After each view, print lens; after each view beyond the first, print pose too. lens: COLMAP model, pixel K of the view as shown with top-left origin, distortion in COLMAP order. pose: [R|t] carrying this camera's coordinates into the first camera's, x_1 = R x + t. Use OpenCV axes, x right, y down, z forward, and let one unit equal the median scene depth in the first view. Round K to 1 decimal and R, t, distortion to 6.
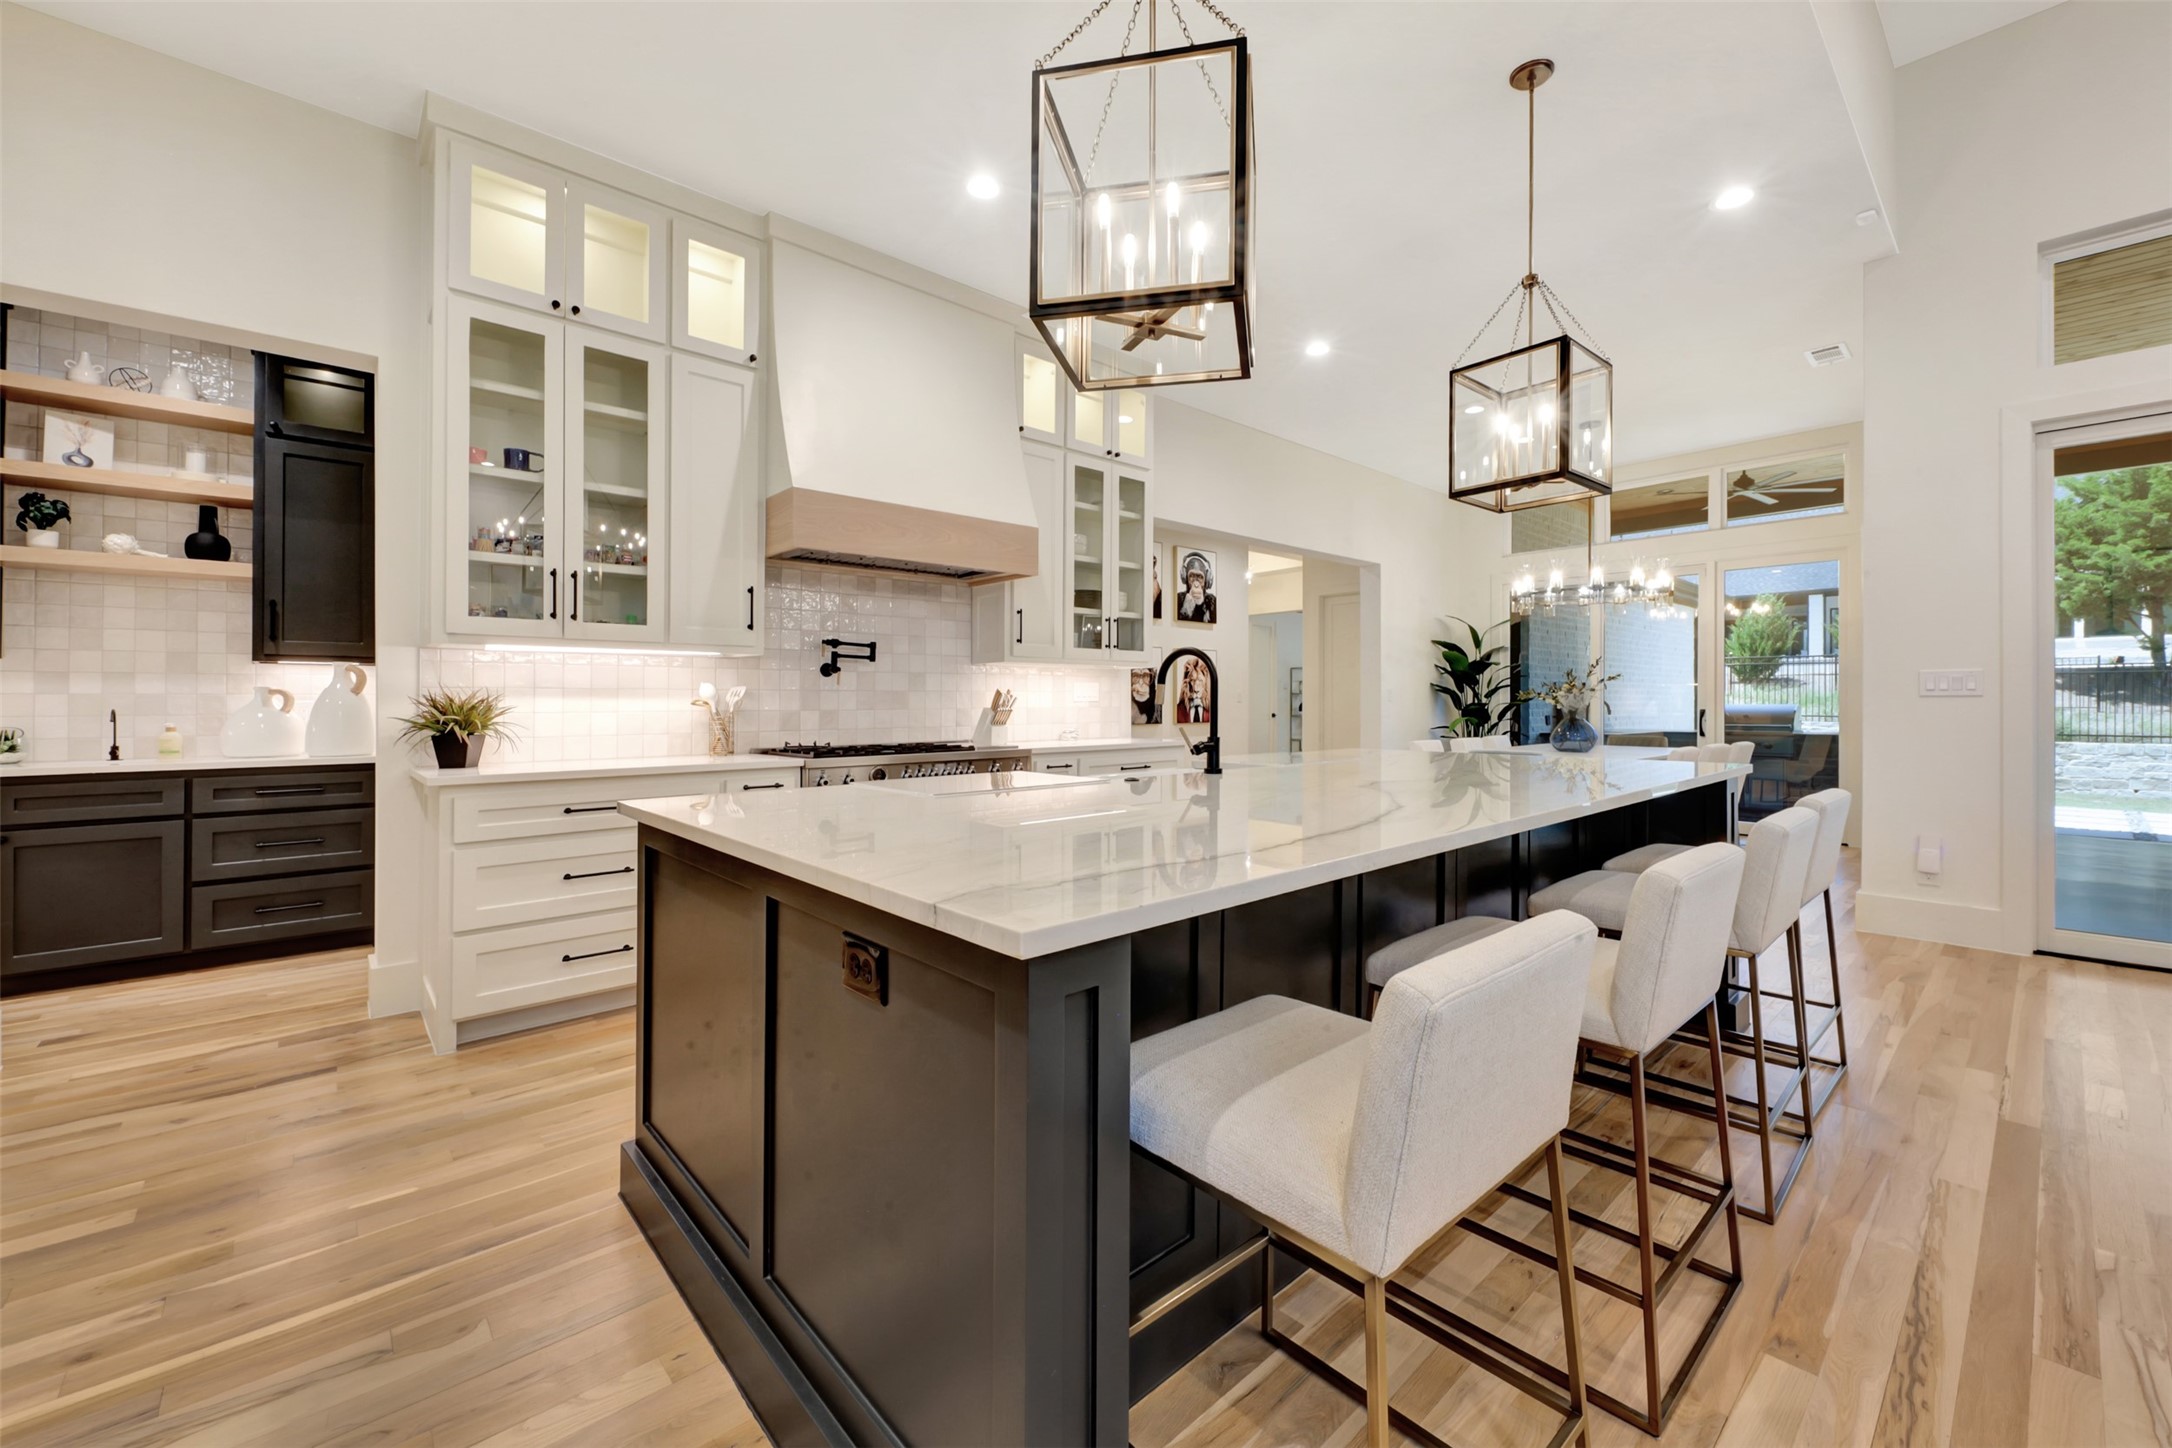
lens RADIAL K [[858.5, 0, 1082.1], [0, 858.5, 712.6], [0, 0, 1]] dist [-0.004878, -0.000678]
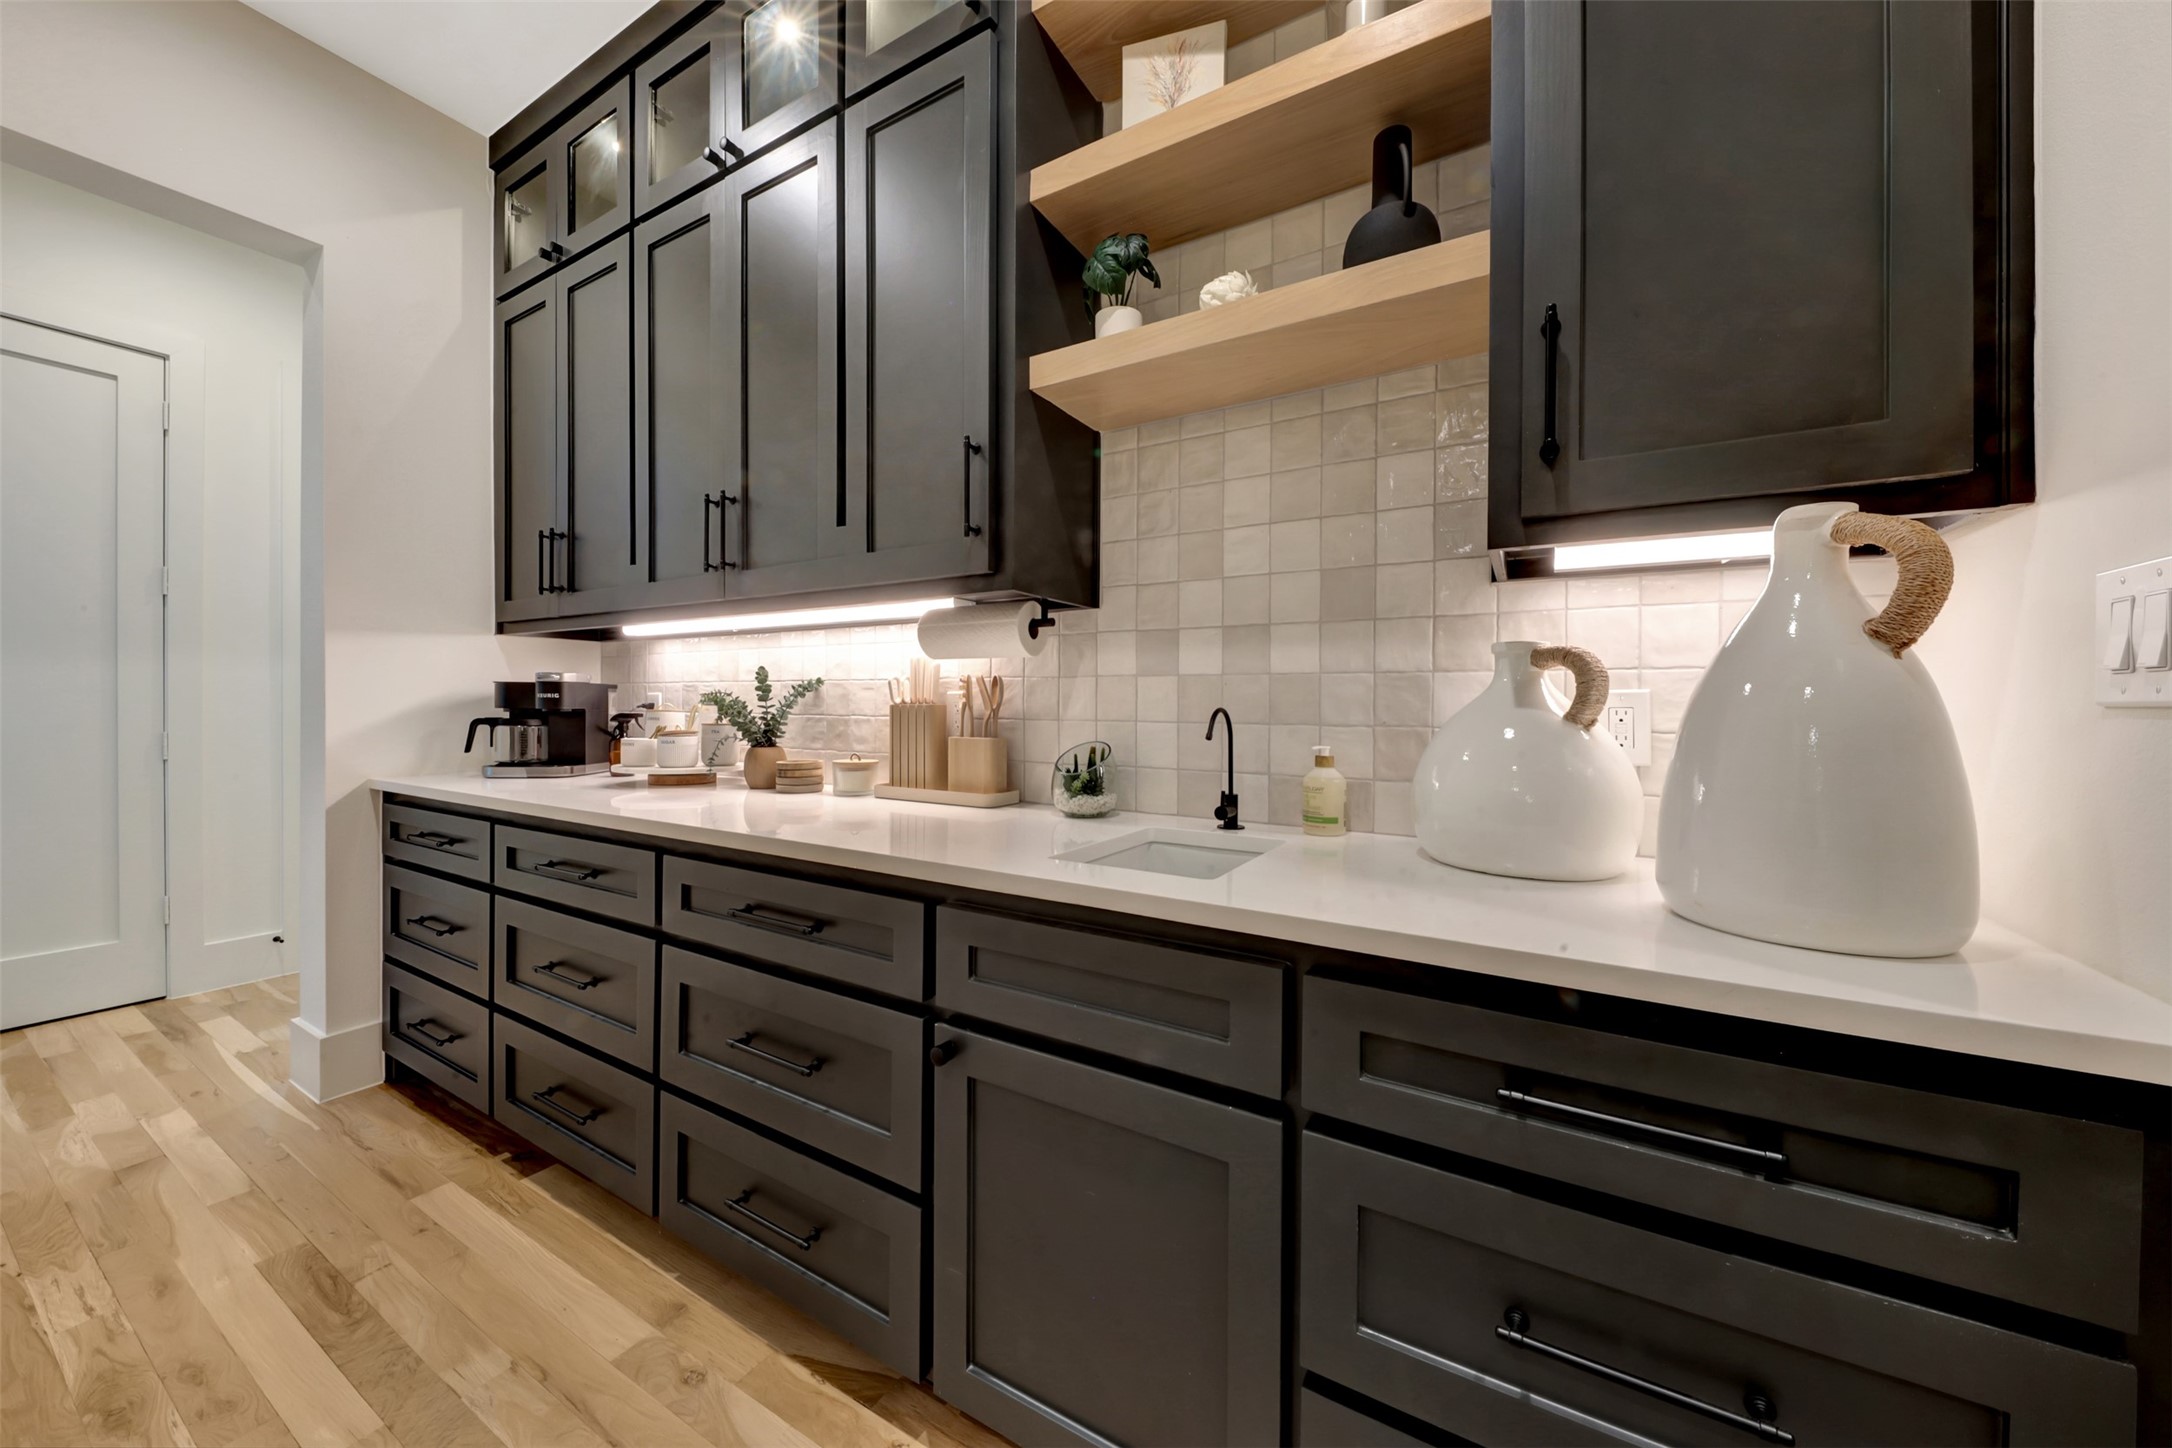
lens RADIAL K [[744.2, 0, 1128.6], [0, 744.2, 690.9], [0, 0, 1]] dist [0.008252, 0.000024]
pose [[0.327121, 0.000859, -0.944982, -0.767057], [-0.005233, 0.999986, -0.000902, -0.011789], [0.944968, 0.005240, 0.327121, 0.797060]]
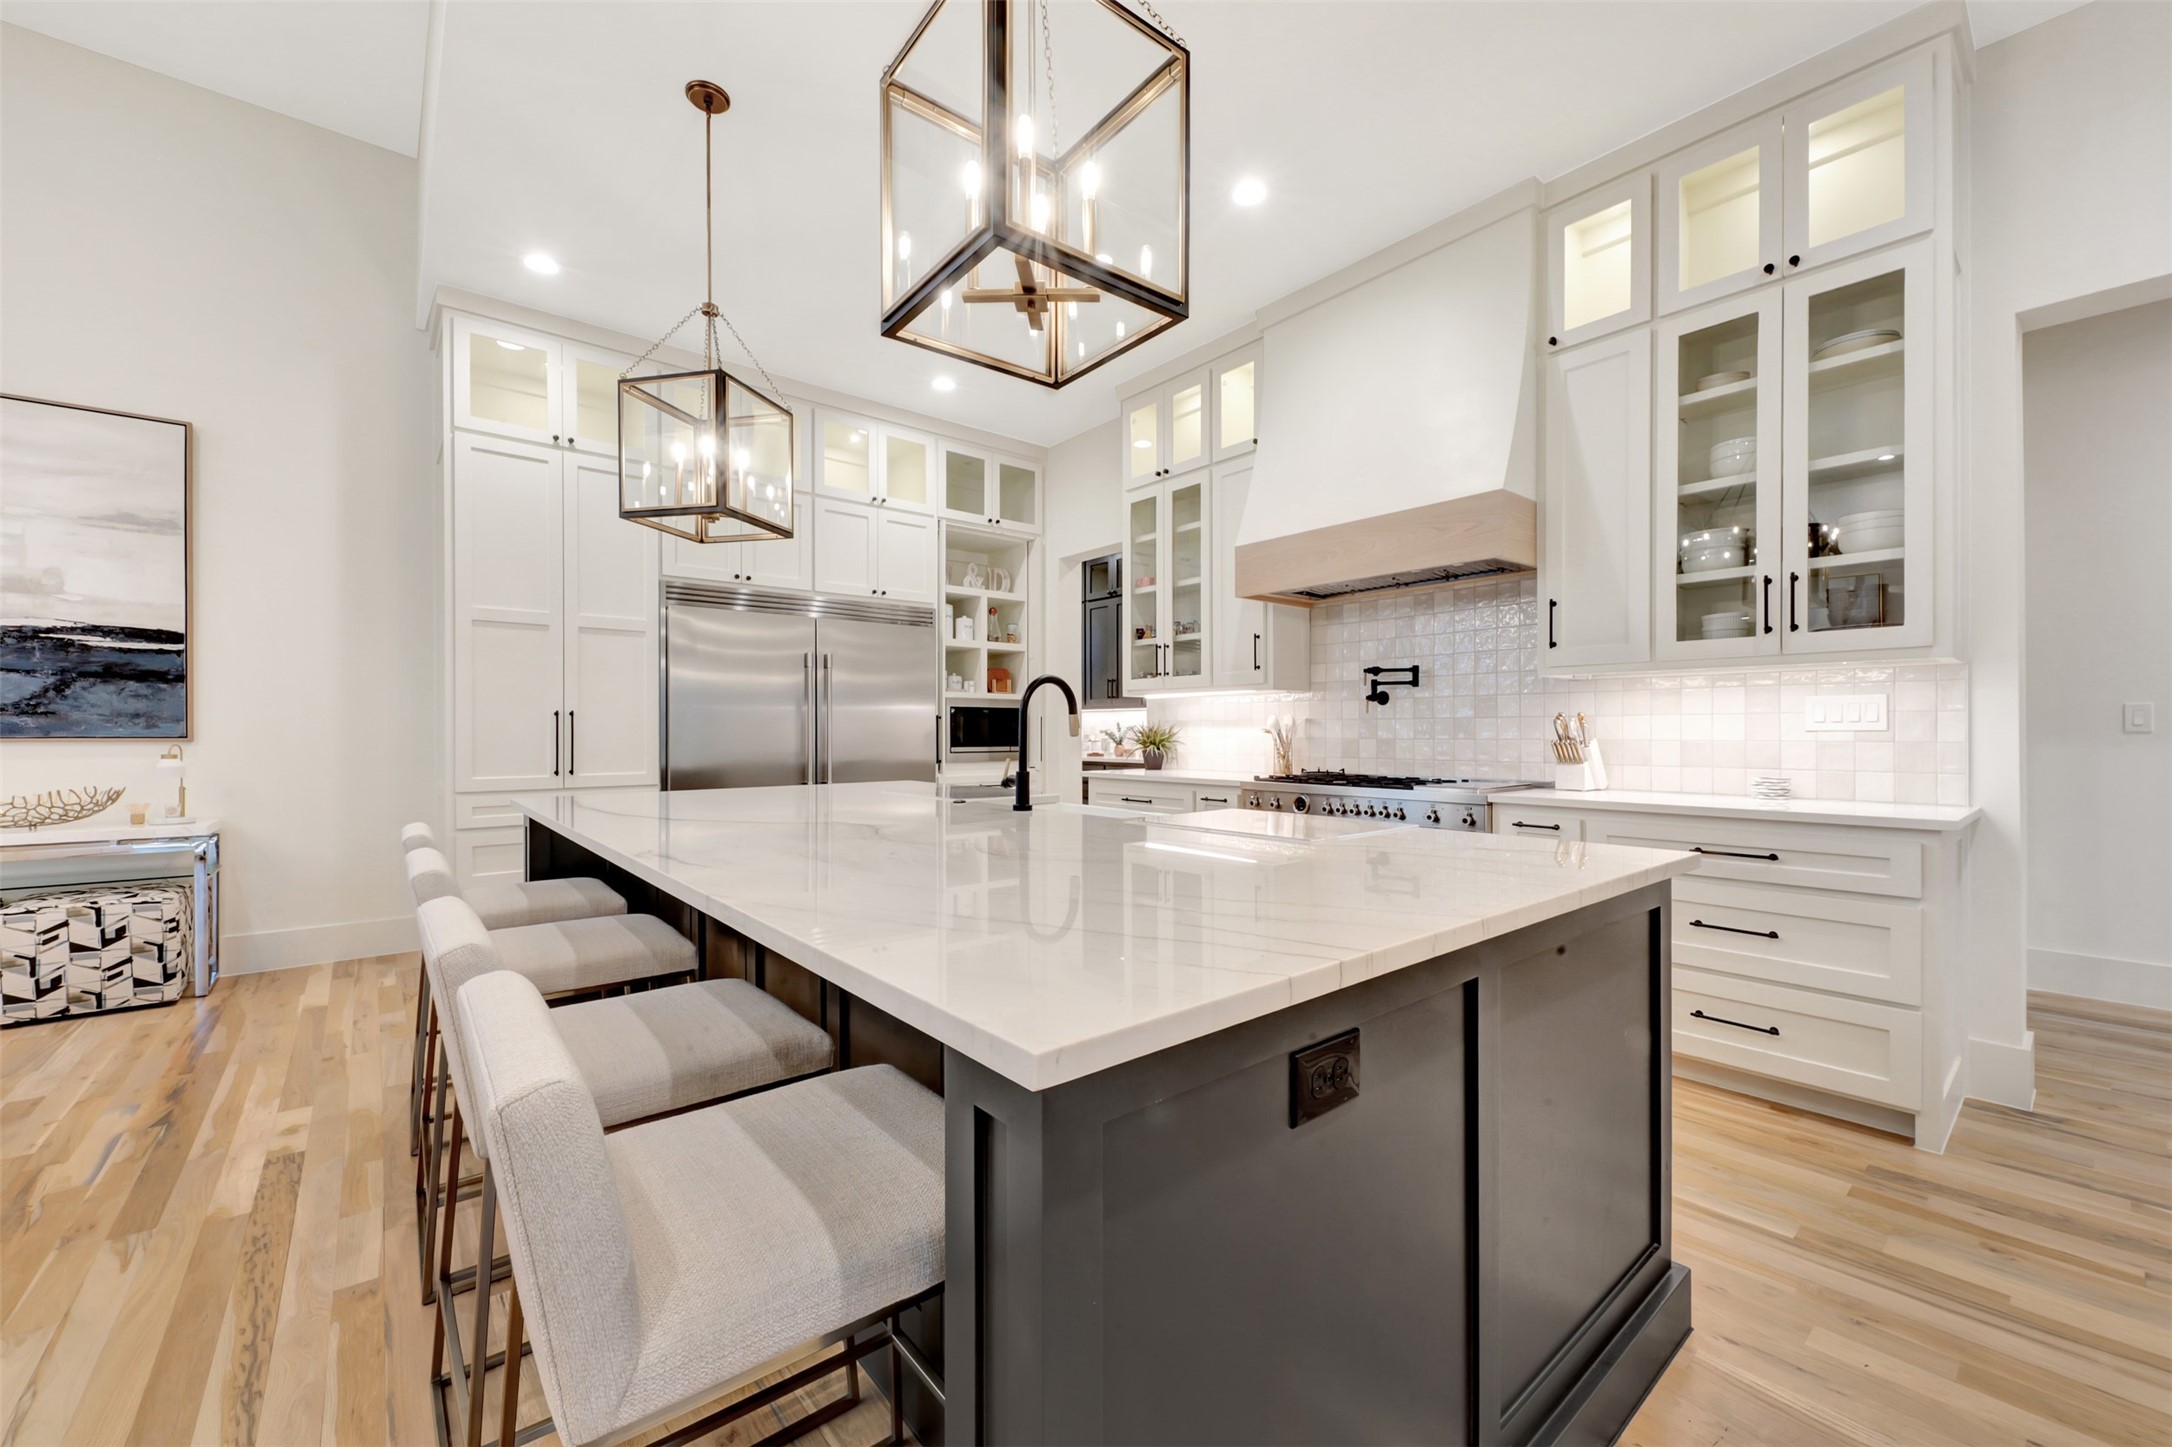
lens RADIAL K [[817.4, 0, 1090.0], [0, 817.4, 734.7], [0, 0, 1]] dist [0.002197, -0.001681]
pose [[-0.005586, 0.010417, -0.999930, 0.627009], [-0.006422, 0.999925, 0.010453, -0.014408], [0.999964, 0.006480, -0.005519, 0.646761]]
